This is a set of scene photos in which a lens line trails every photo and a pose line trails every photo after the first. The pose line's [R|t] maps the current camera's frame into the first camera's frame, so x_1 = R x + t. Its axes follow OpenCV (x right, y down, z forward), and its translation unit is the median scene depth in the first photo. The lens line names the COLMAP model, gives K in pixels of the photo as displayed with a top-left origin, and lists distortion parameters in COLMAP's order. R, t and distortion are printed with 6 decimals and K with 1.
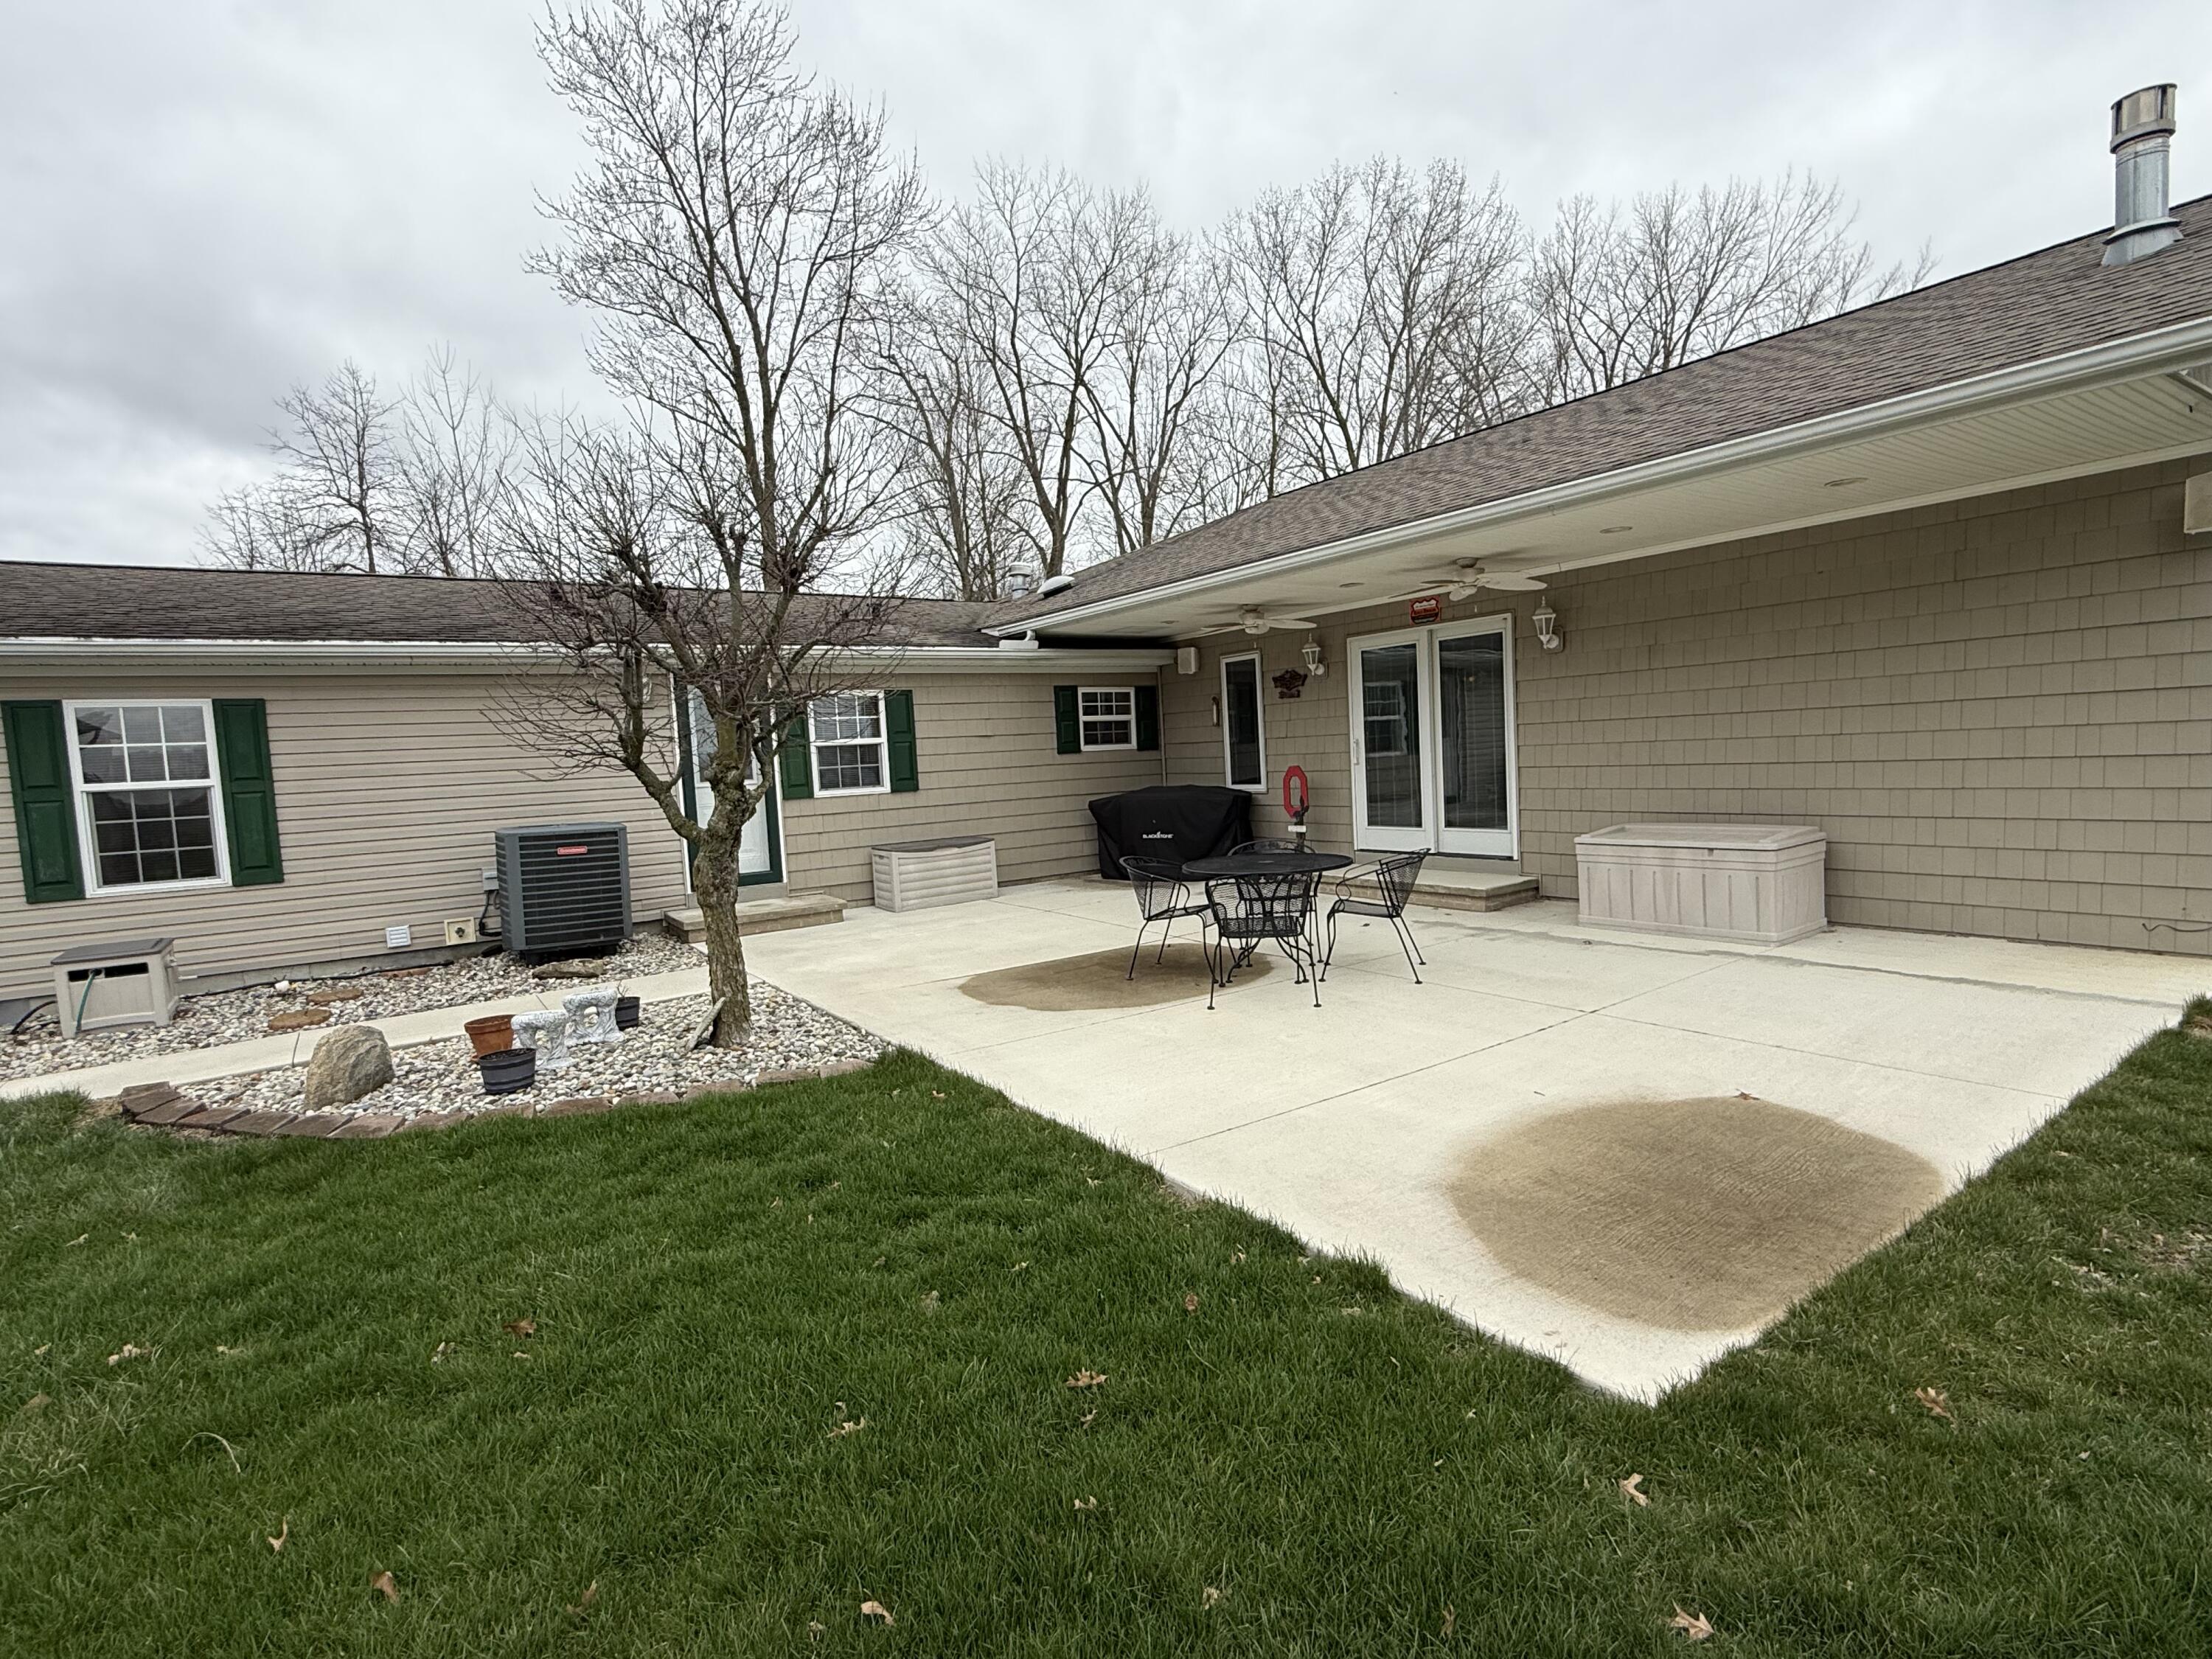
lens RADIAL K [[1084.3, 0, 1106.0], [0, 1084.3, 829.5], [0, 0, 1]] dist [0.000454, 0.000536]
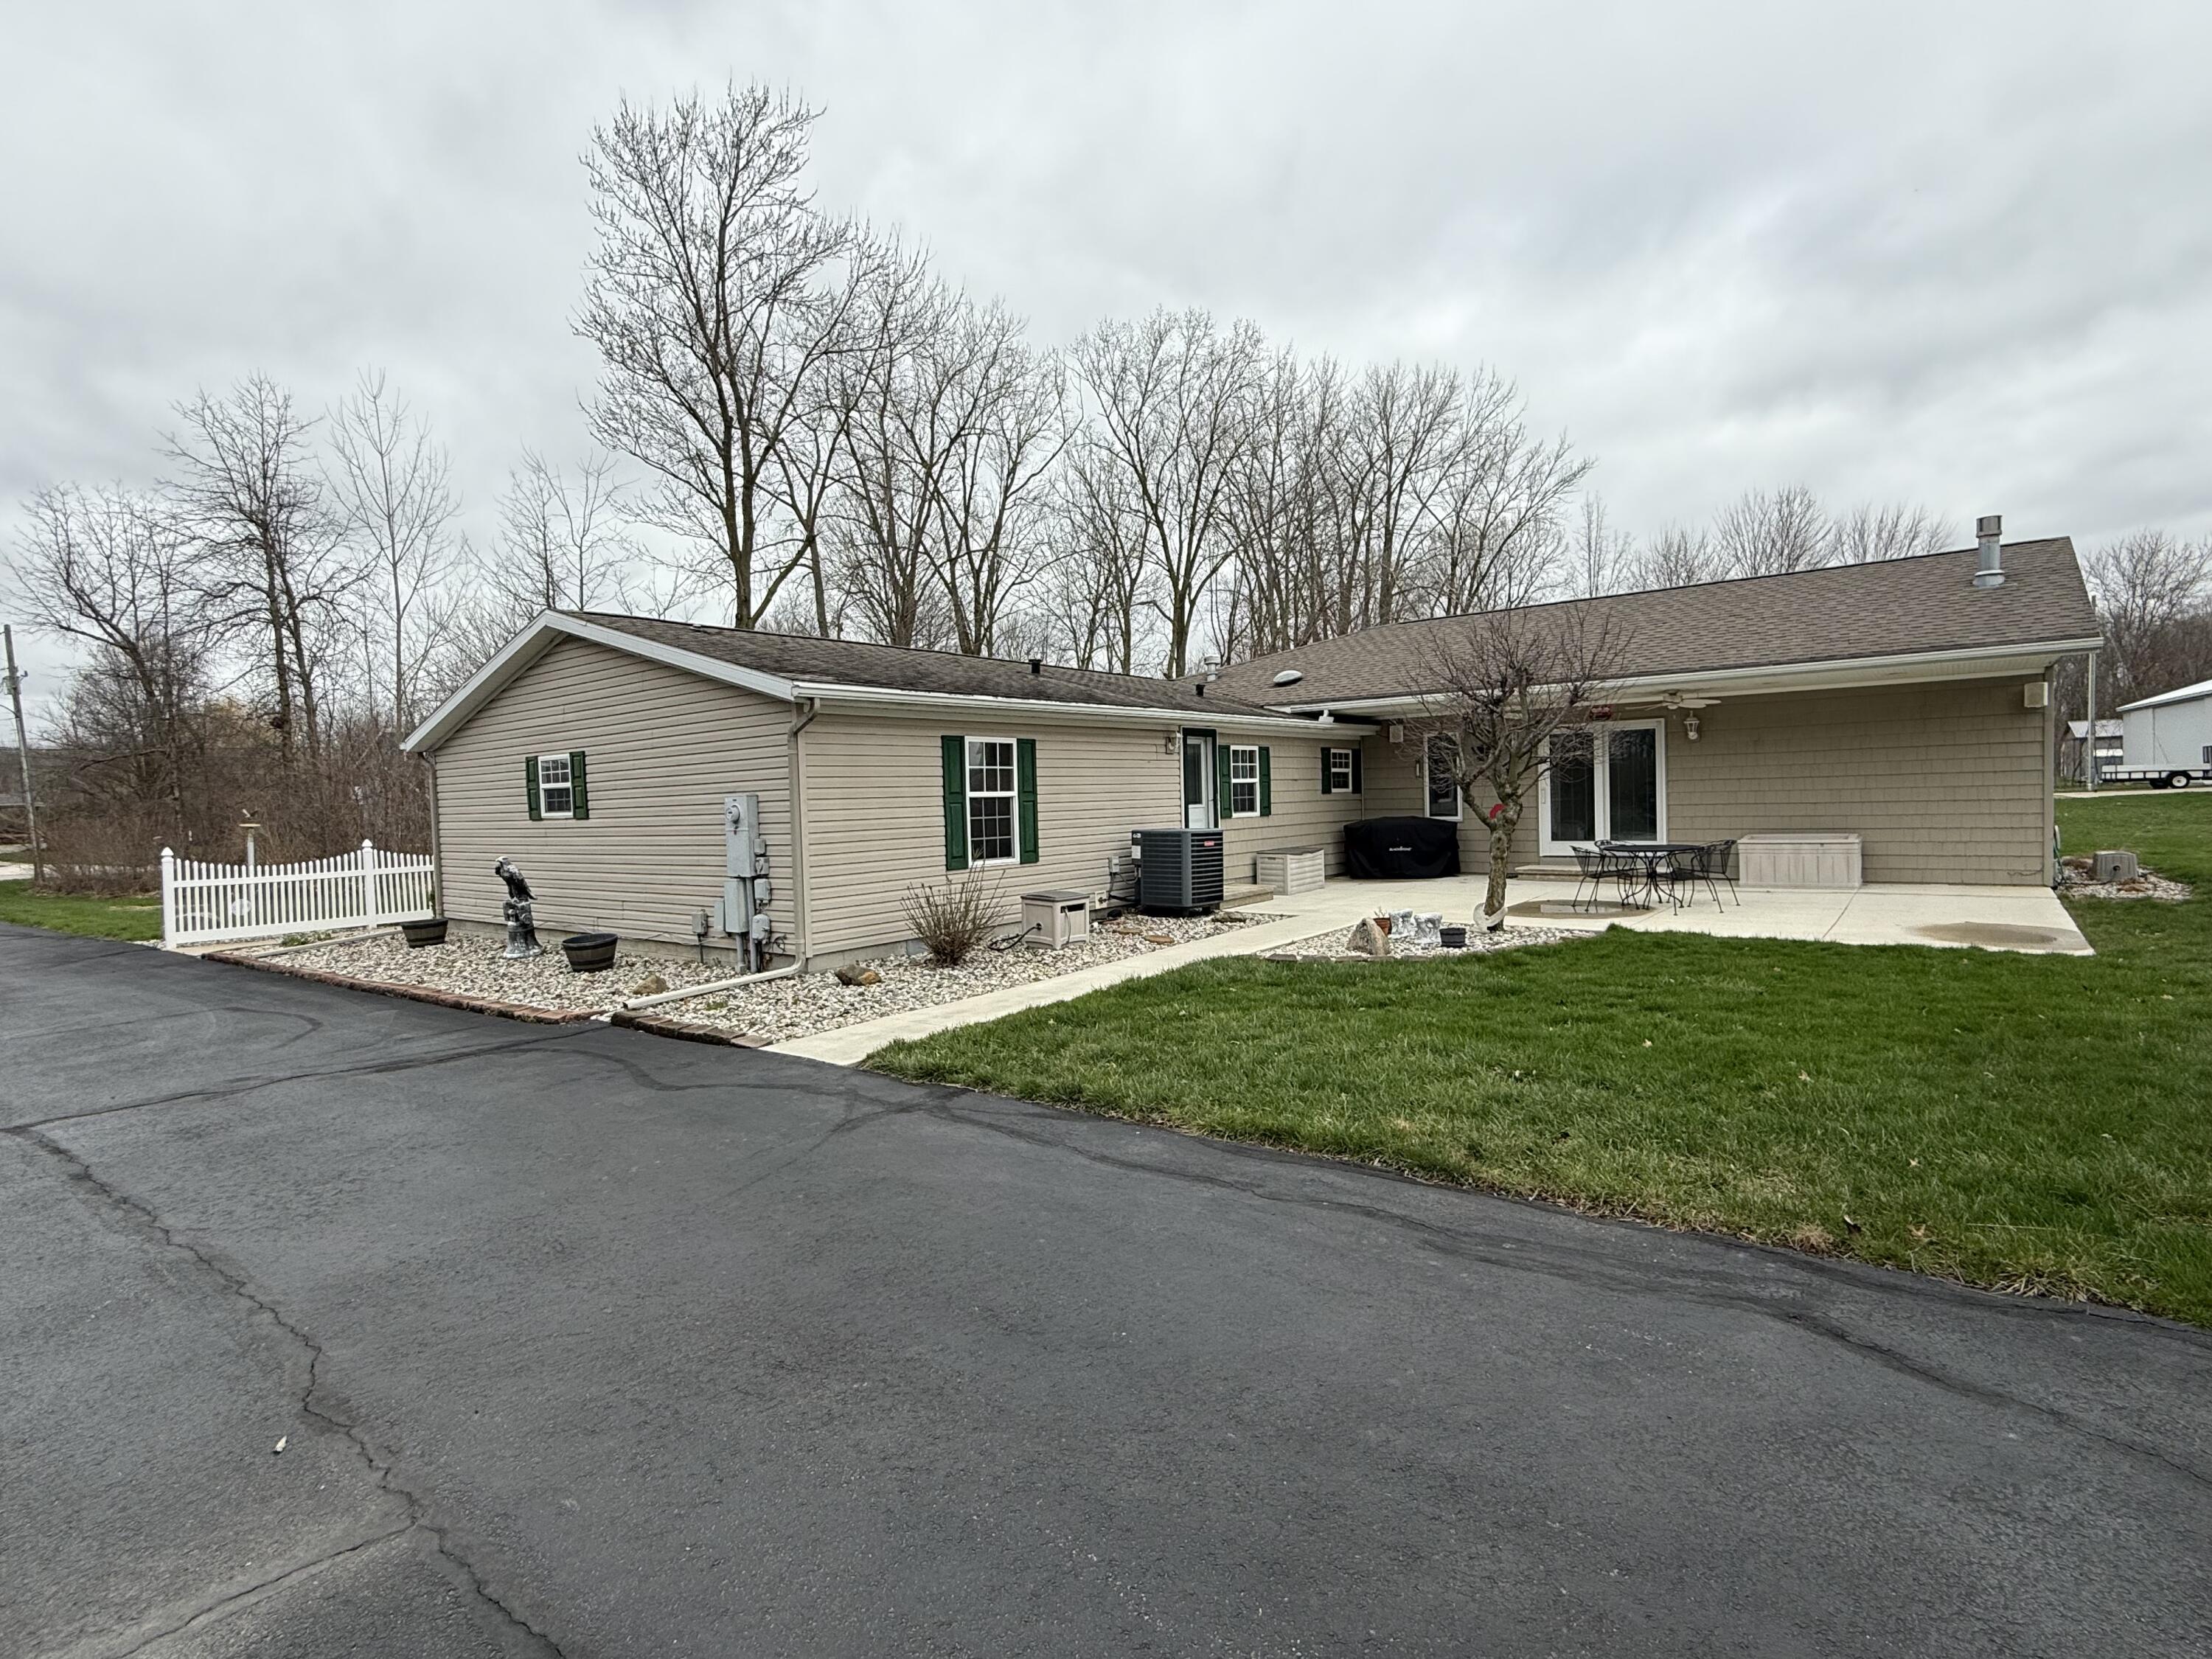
lens RADIAL K [[1084.3, 0, 1106.0], [0, 1084.3, 829.5], [0, 0, 1]] dist [0.000454, 0.000536]
pose [[0.955310, 0.015295, 0.295211, -1.056257], [0.000972, 0.998493, -0.054875, 0.081766], [-0.295606, 0.052709, 0.953855, -0.429164]]
